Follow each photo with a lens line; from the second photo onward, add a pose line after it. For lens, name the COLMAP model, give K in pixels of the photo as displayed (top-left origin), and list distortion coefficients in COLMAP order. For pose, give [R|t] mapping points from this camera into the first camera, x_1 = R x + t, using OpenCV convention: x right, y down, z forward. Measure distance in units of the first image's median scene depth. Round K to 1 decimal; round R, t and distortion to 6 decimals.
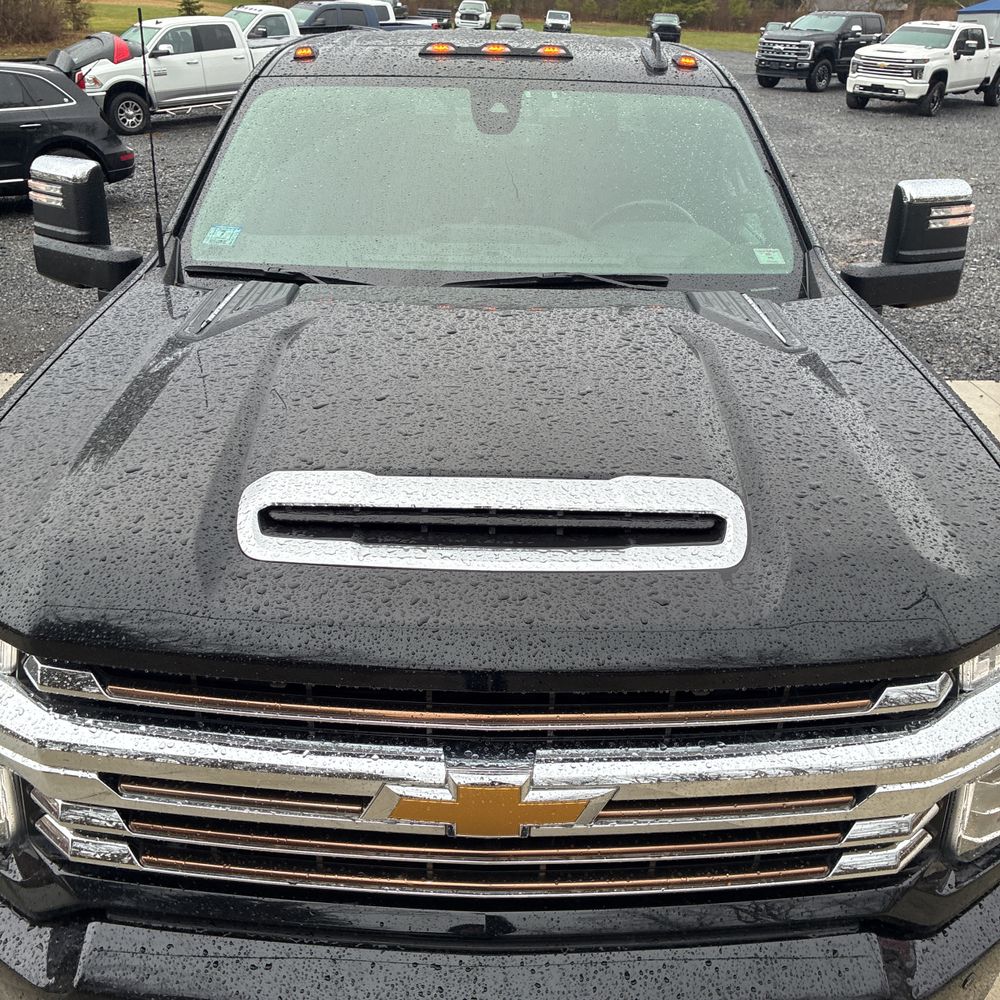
lens RADIAL K [[1011.4, 0, 506.5], [0, 1011.4, 490.9], [0, 0, 1]] dist [0.019159, 0.000000]
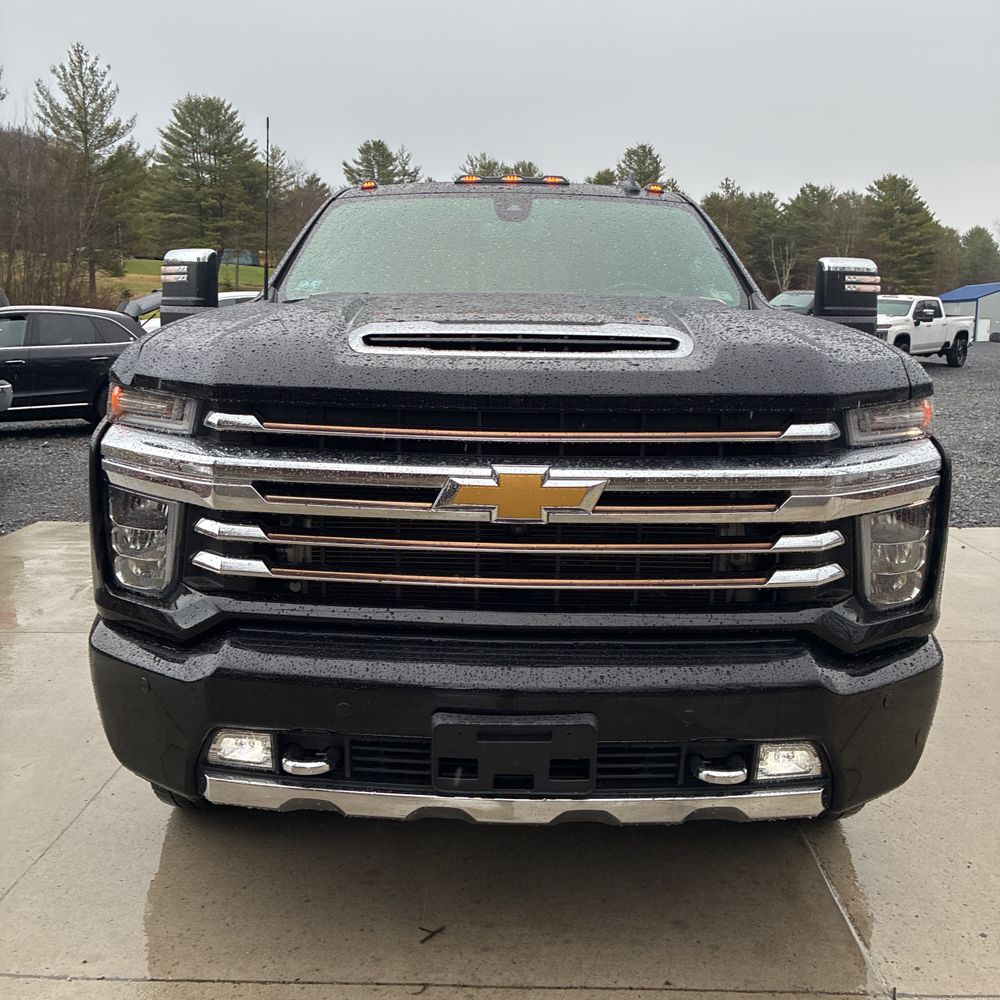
lens RADIAL K [[1011.4, 0, 495.7], [0, 1011.4, 506.2], [0, 0, 1]] dist [0.019159, 0.000000]
pose [[0.999852, -0.007587, -0.015467, -0.014536], [0.003366, 0.966531, -0.256526, 0.332102], [0.016896, 0.256436, 0.966413, -0.189444]]
